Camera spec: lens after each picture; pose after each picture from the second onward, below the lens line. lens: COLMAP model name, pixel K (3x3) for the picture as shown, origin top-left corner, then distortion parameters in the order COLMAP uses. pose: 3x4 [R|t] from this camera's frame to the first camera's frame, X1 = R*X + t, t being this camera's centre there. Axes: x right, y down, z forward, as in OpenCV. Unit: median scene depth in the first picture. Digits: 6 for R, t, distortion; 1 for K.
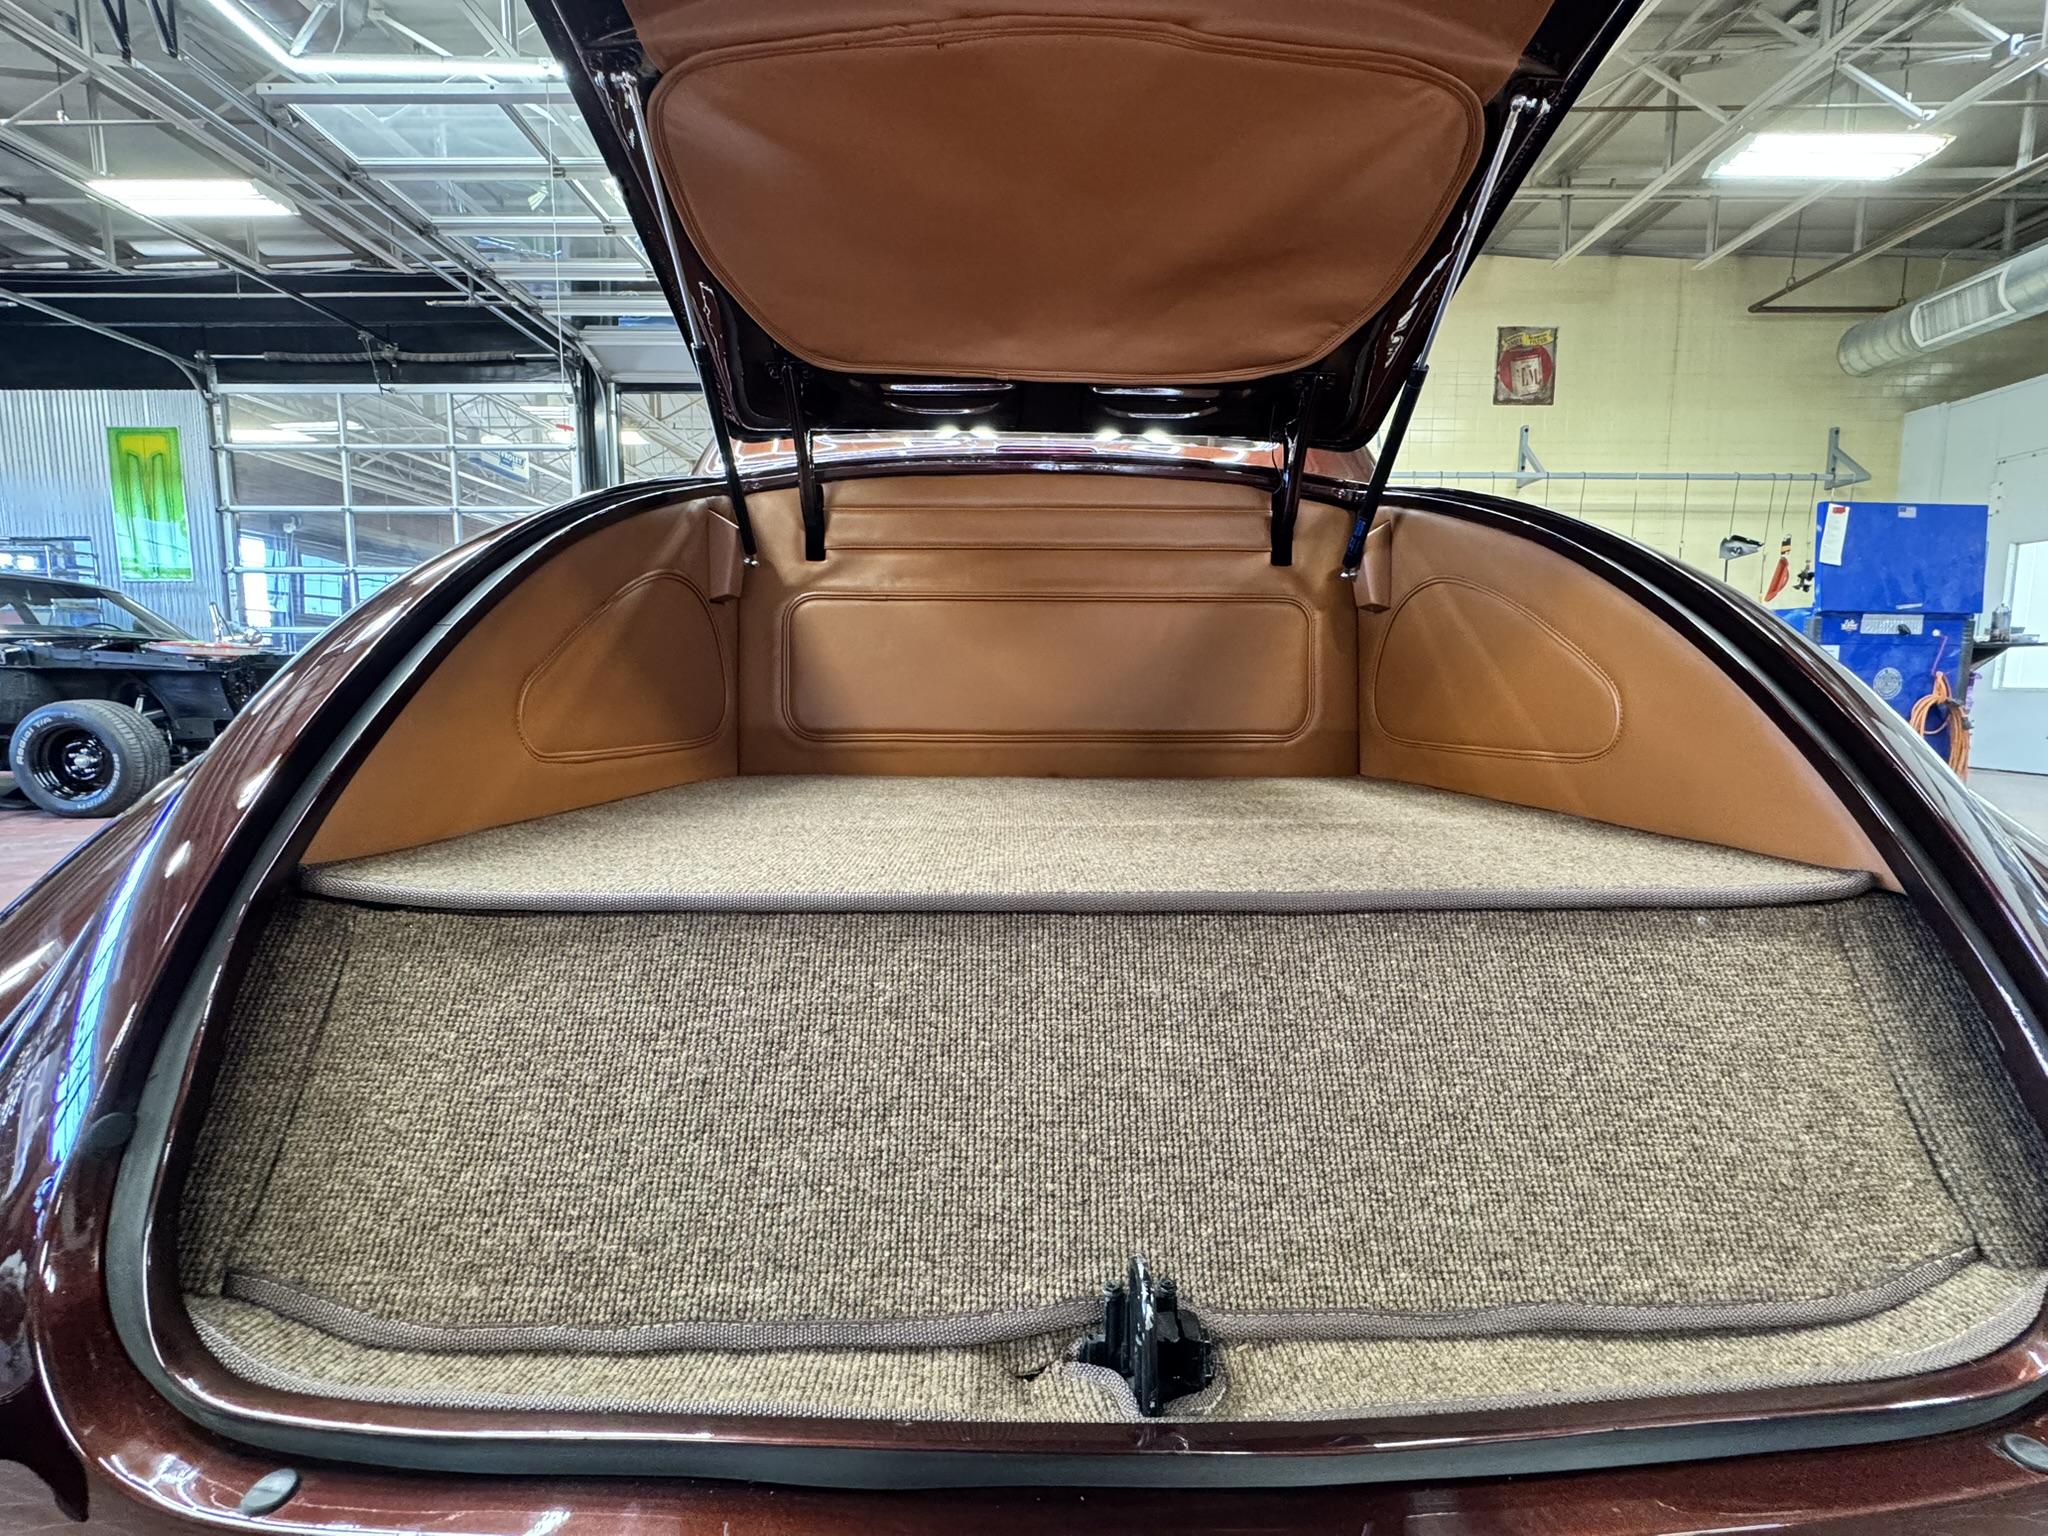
lens RADIAL K [[822.3, 0, 1019.1], [0, 822.3, 774.1], [0, 0, 1]] dist [-0.002624, 0.000863]
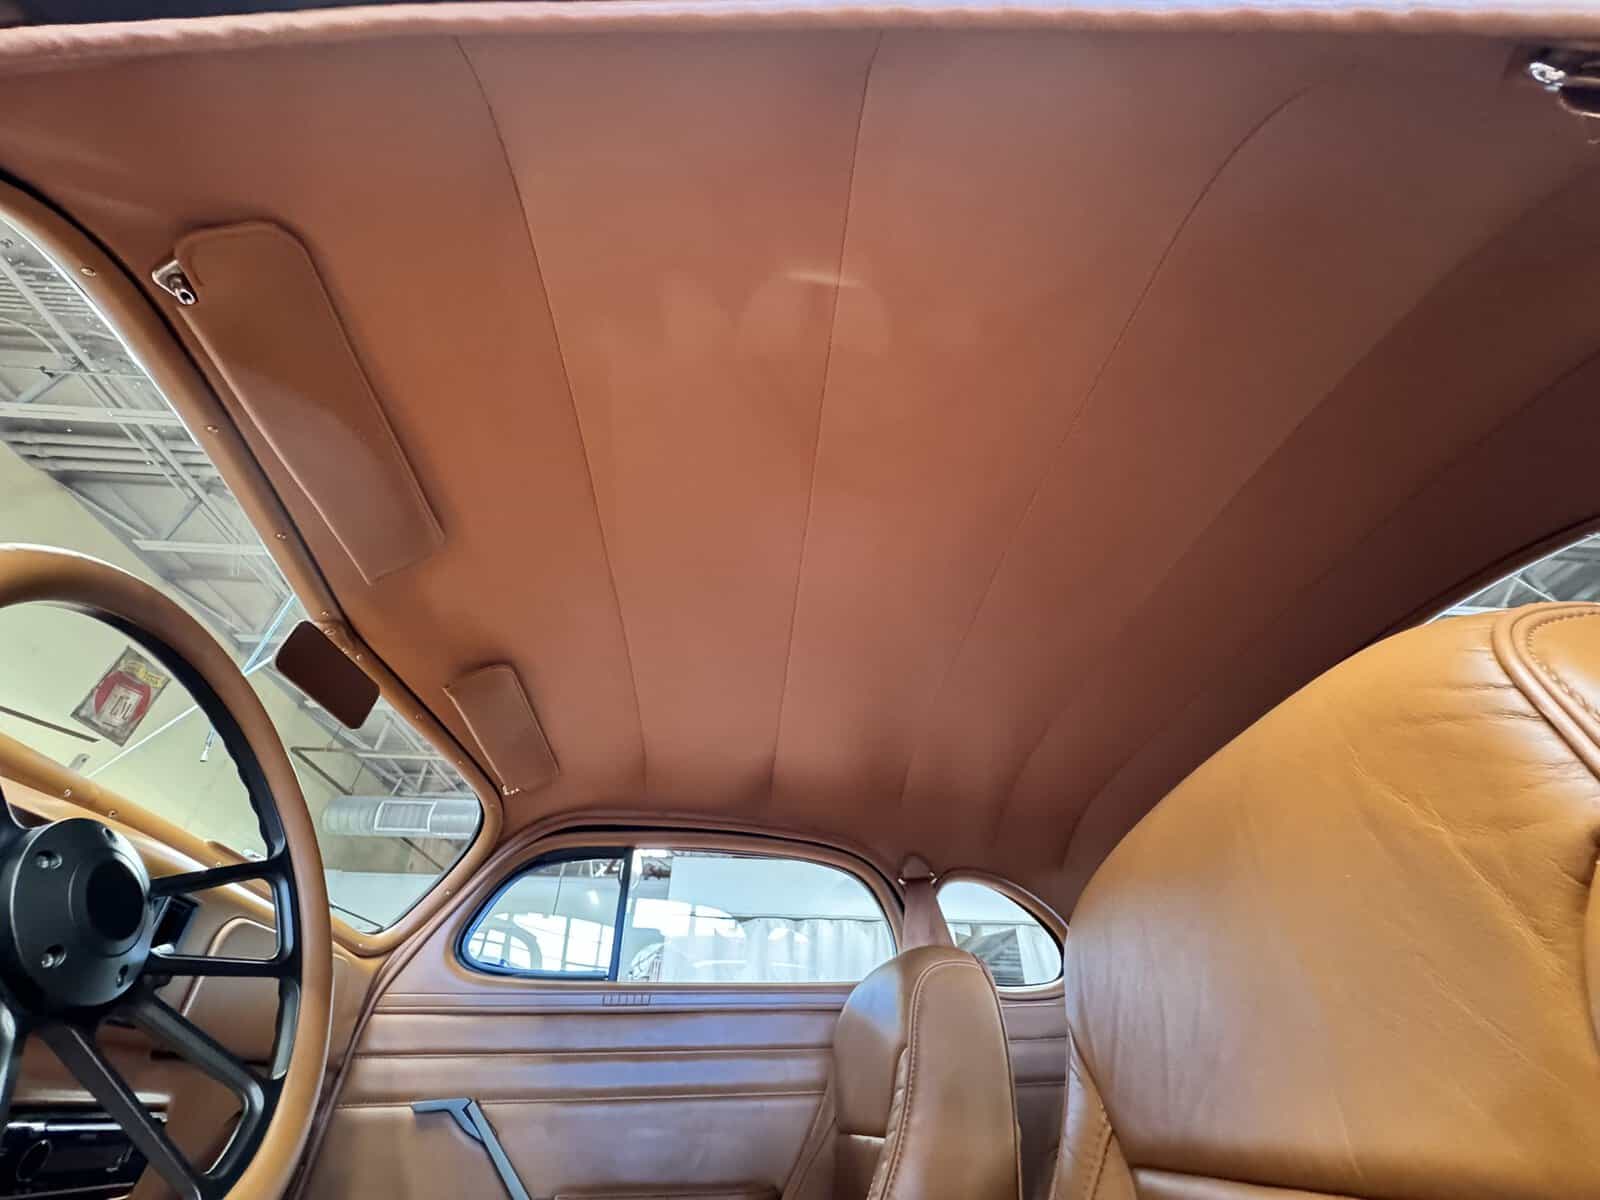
lens RADIAL K [[642.4, 0, 798.6], [0, 642.4, 593.4], [0, 0, 1]] dist [-0.002624, 0.000863]
pose [[-0.076124, 0.627301, 0.775048, -1.112519], [0.091337, 0.778422, -0.621061, -0.797008], [-0.992906, 0.023513, -0.116553, 4.120251]]
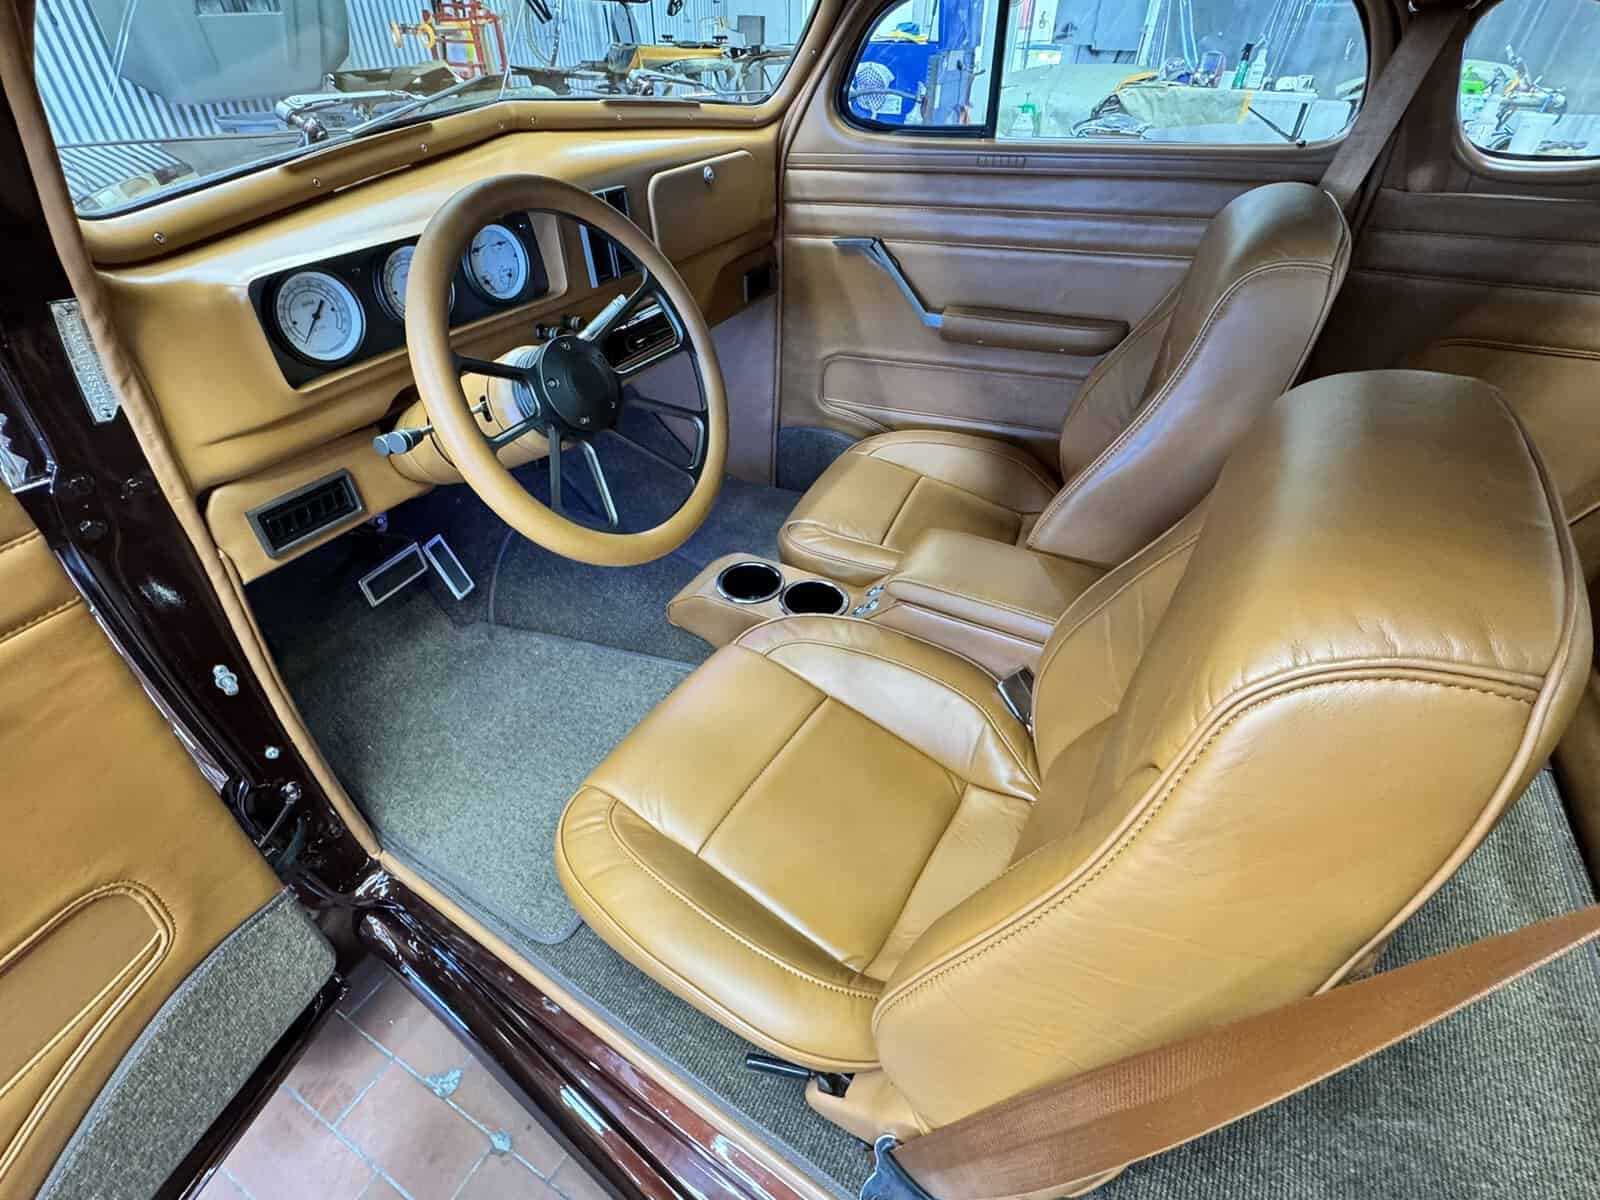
lens RADIAL K [[751.9, 0, 796.2], [0, 751.9, 594.5], [0, 0, 1]] dist [-0.002077, -0.000053]
pose [[0.465967, -0.542514, 0.698966, -1.356705], [0.079730, 0.812500, 0.577483, -1.369914], [-0.881202, -0.213360, 0.421853, 3.764514]]
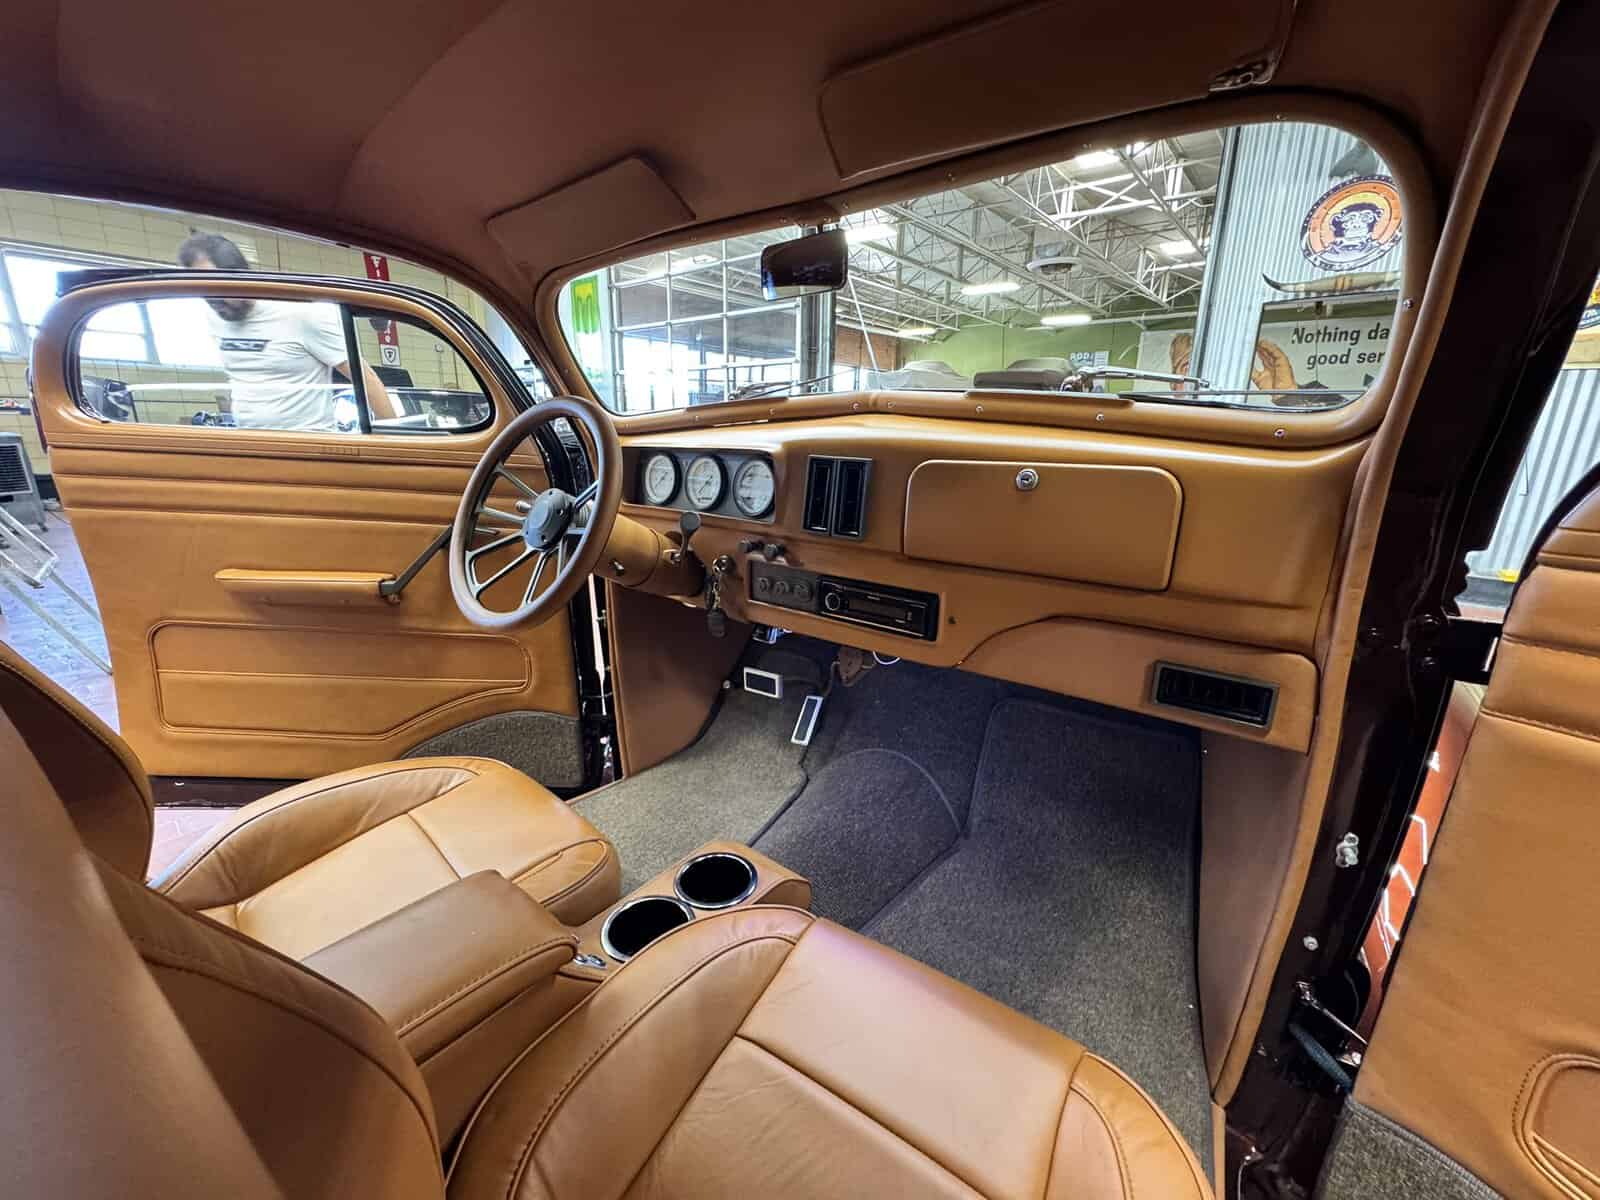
lens RADIAL K [[642.4, 0, 798.3], [0, 642.4, 594.0], [0, 0, 1]] dist [-0.002624, 0.000863]
pose [[0.779857, 0.163123, -0.604330, 0.954963], [-0.074510, 0.982774, 0.169123, -1.103592], [0.621508, -0.086864, 0.778578, 3.800260]]
